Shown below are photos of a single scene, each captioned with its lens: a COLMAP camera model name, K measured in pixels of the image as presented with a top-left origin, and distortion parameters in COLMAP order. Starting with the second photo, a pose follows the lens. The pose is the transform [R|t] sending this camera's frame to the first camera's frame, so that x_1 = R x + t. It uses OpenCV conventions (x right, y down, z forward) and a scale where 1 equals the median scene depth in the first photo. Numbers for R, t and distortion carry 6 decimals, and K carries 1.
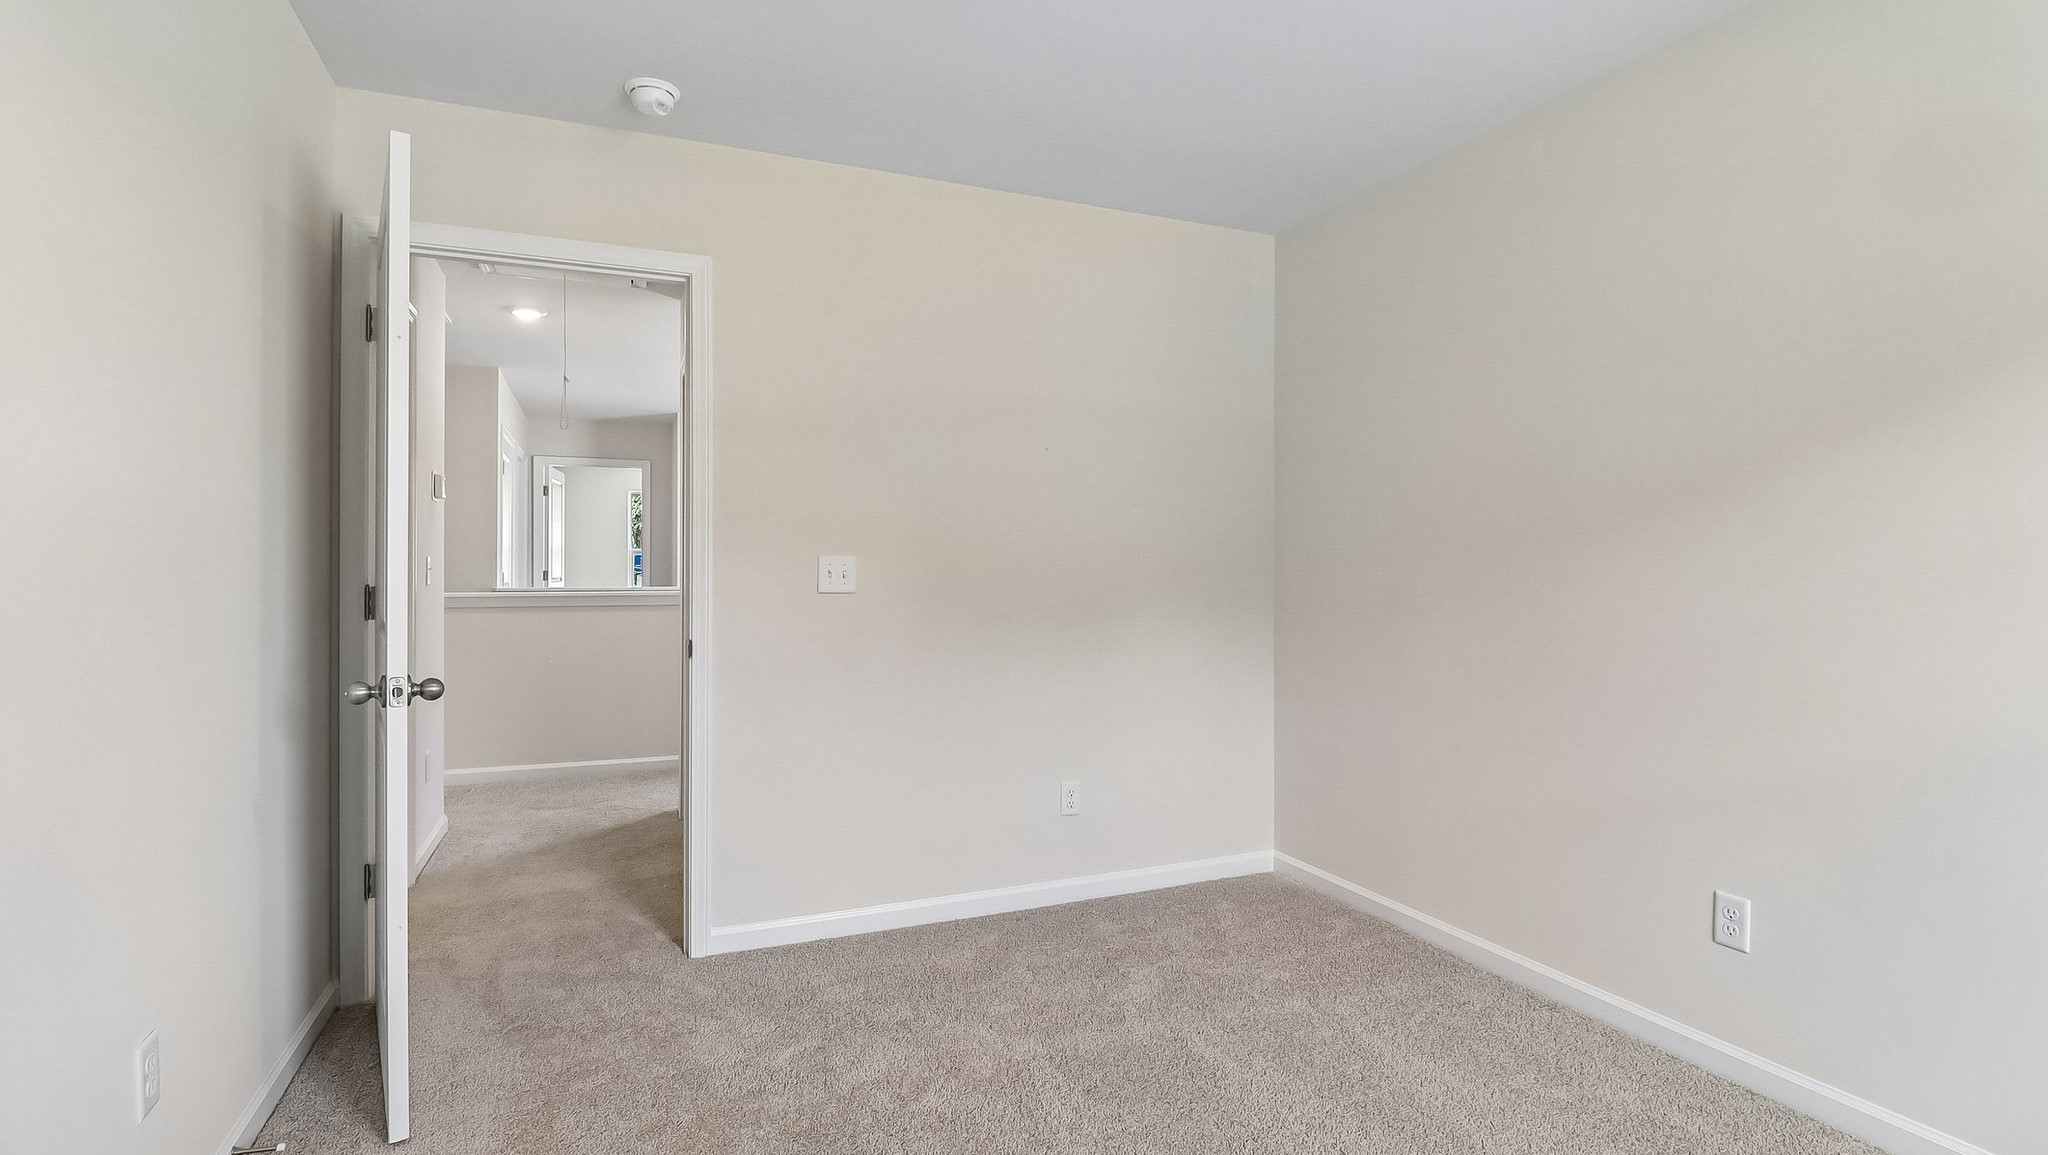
lens RADIAL K [[965.0, 0, 1024.6], [0, 965.0, 568.4], [0, 0, 1]] dist [0.000681, 0.000004]
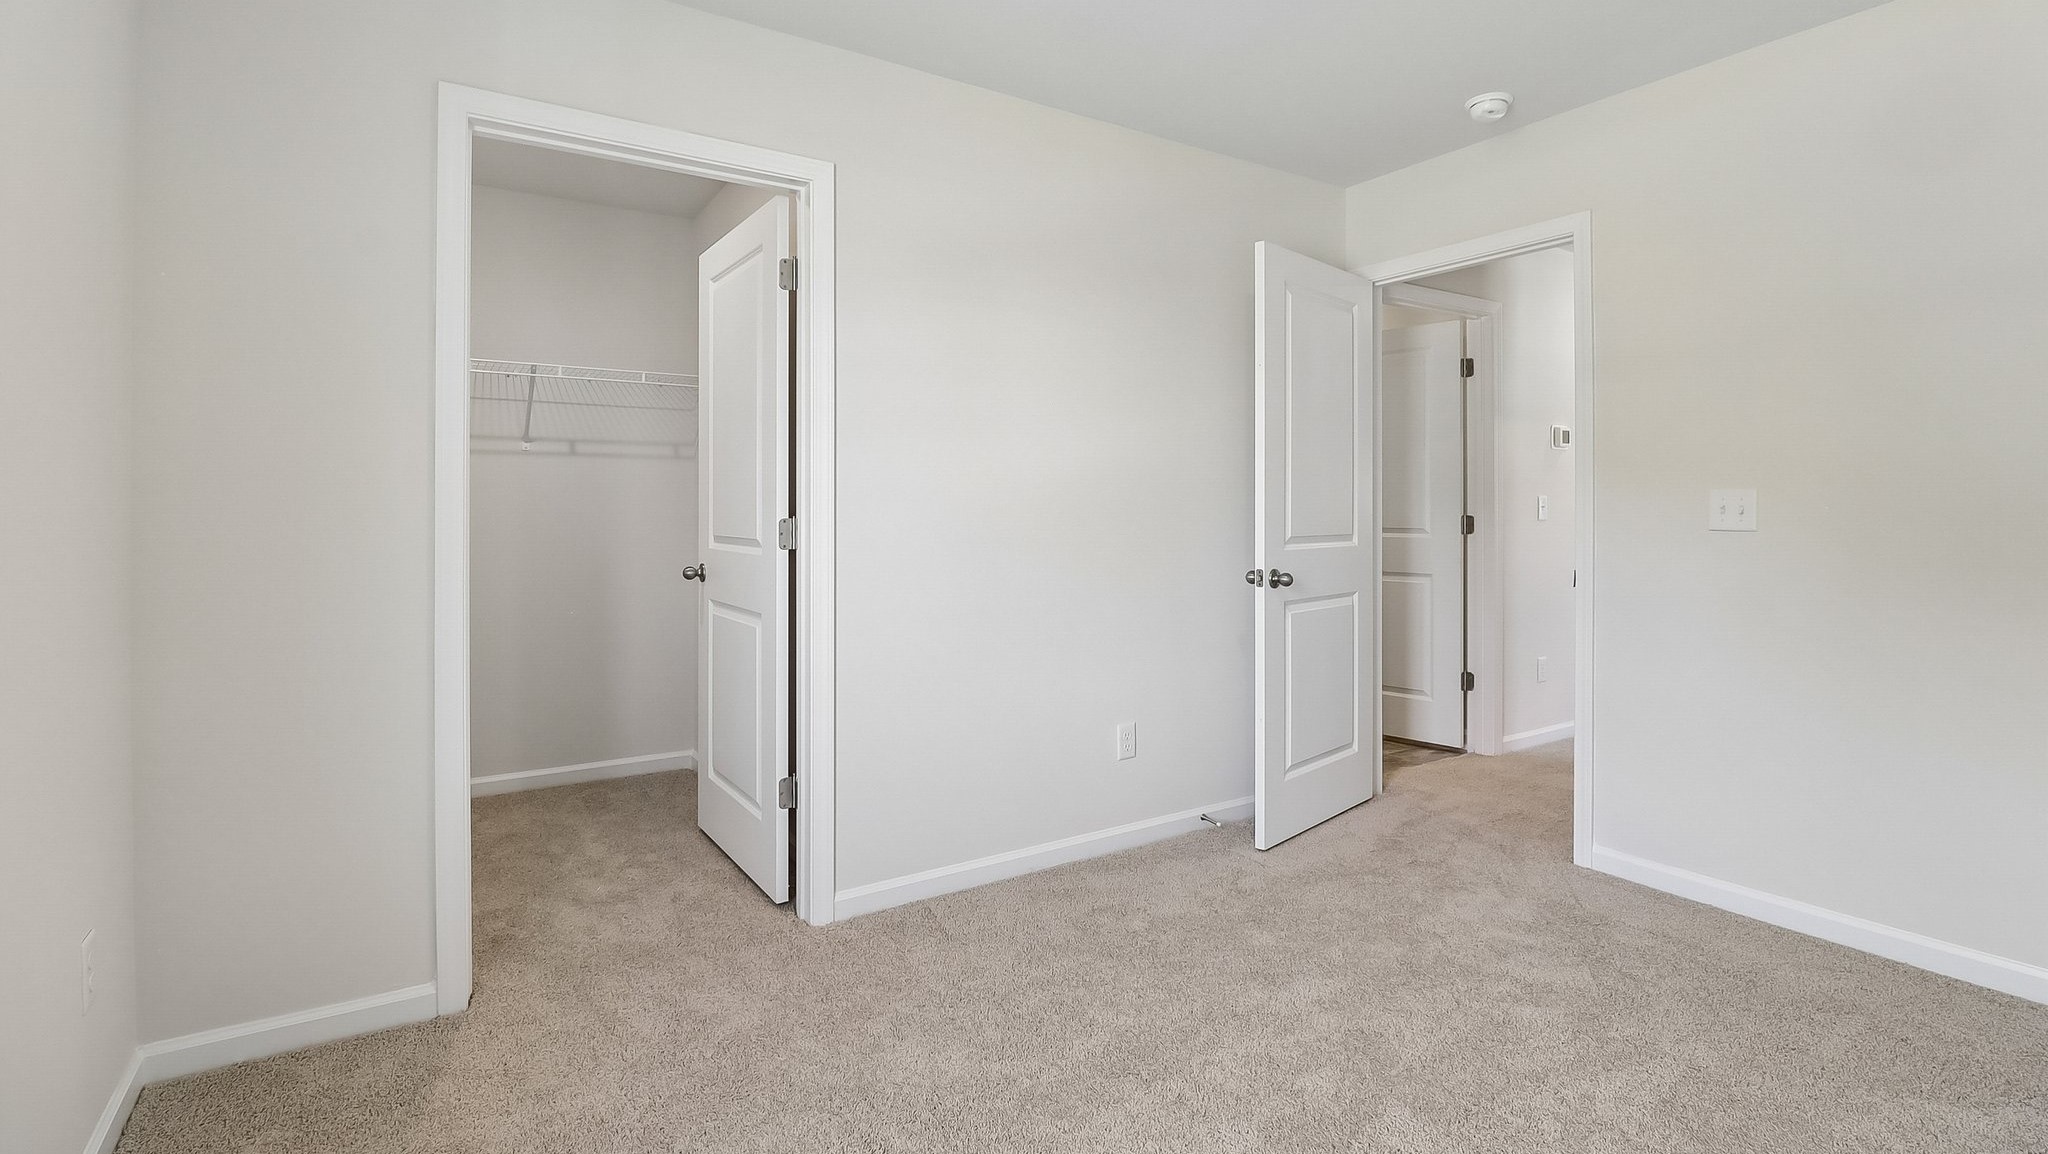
lens RADIAL K [[944.5, 0, 1027.2], [0, 944.5, 528.4], [0, 0, 1]] dist [-0.025149, 0.000051]
pose [[0.170223, 0.015150, -0.985289, 0.587270], [0.000283, 0.999881, 0.015423, 0.010269], [0.985406, -0.002904, 0.170198, 0.218154]]
